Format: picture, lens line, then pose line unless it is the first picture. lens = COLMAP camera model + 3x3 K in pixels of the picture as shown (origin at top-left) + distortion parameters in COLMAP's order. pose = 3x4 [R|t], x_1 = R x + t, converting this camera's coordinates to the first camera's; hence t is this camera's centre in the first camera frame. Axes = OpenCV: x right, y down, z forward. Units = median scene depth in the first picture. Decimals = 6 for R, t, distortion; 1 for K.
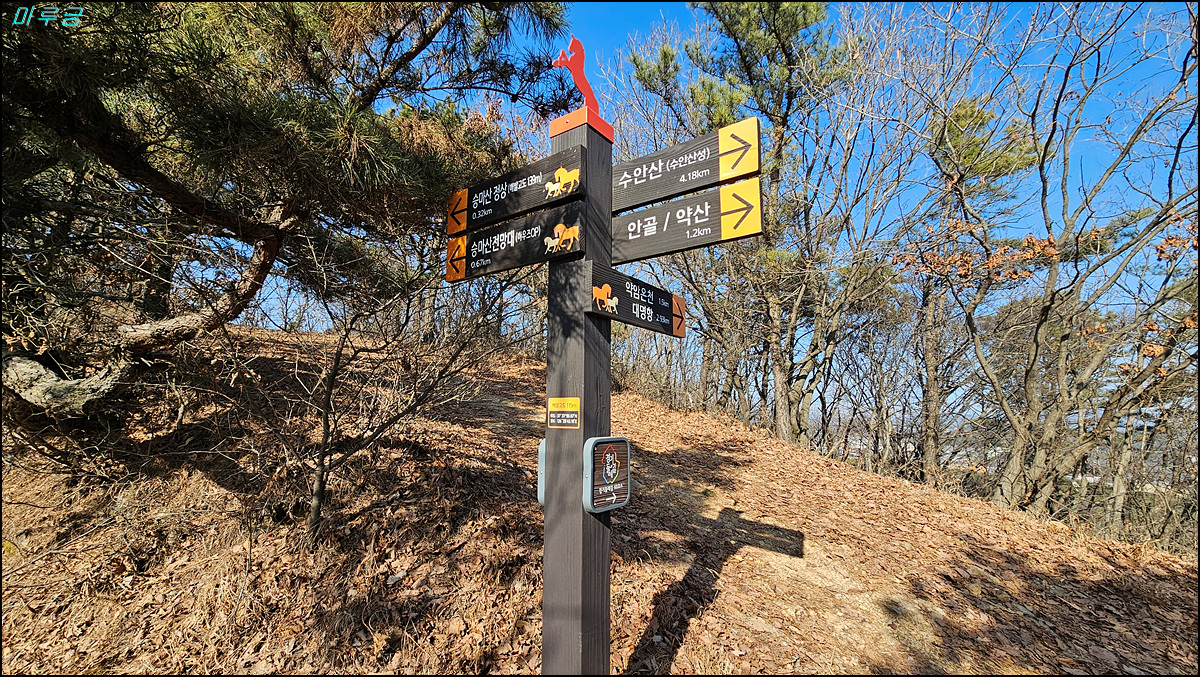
lens RADIAL K [[520.5, 0, 645.3], [0, 520.5, 339.7], [0, 0, 1]] dist [-0.019663, 0.010438]
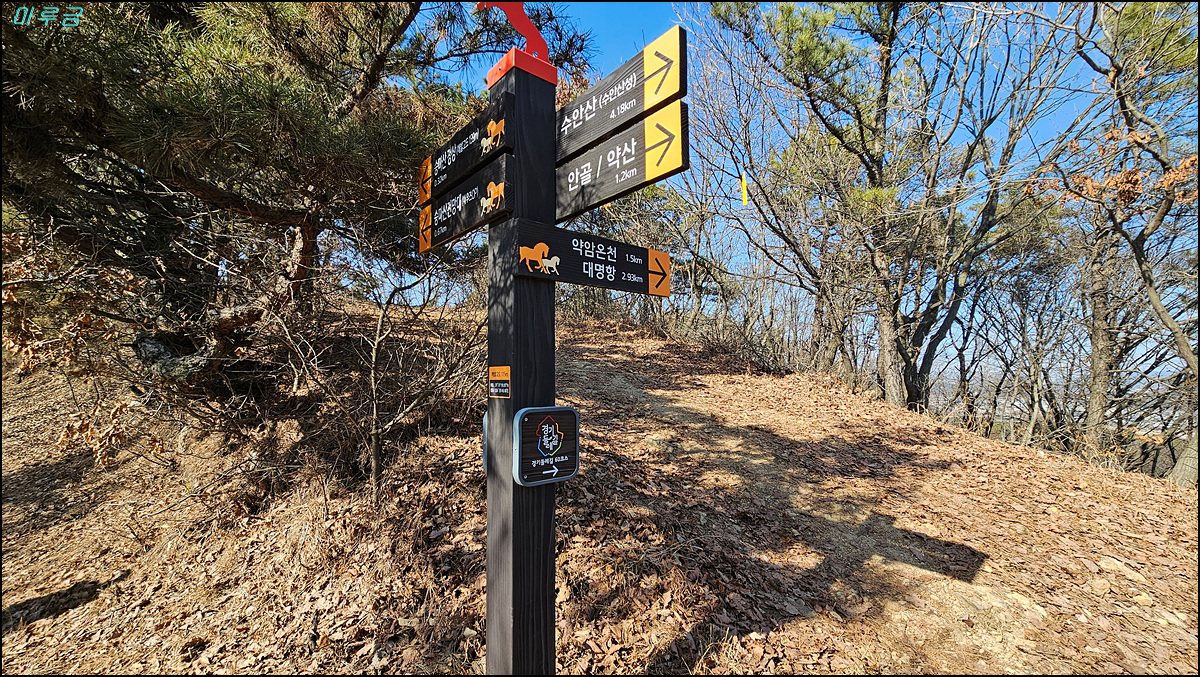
lens RADIAL K [[520.5, 0, 645.3], [0, 520.5, 339.7], [0, 0, 1]] dist [-0.019663, 0.010438]
pose [[0.969159, -0.028574, -0.244773, 0.297719], [0.046350, 0.996664, 0.067173, 0.009786], [0.242037, -0.076446, 0.967251, 0.129410]]
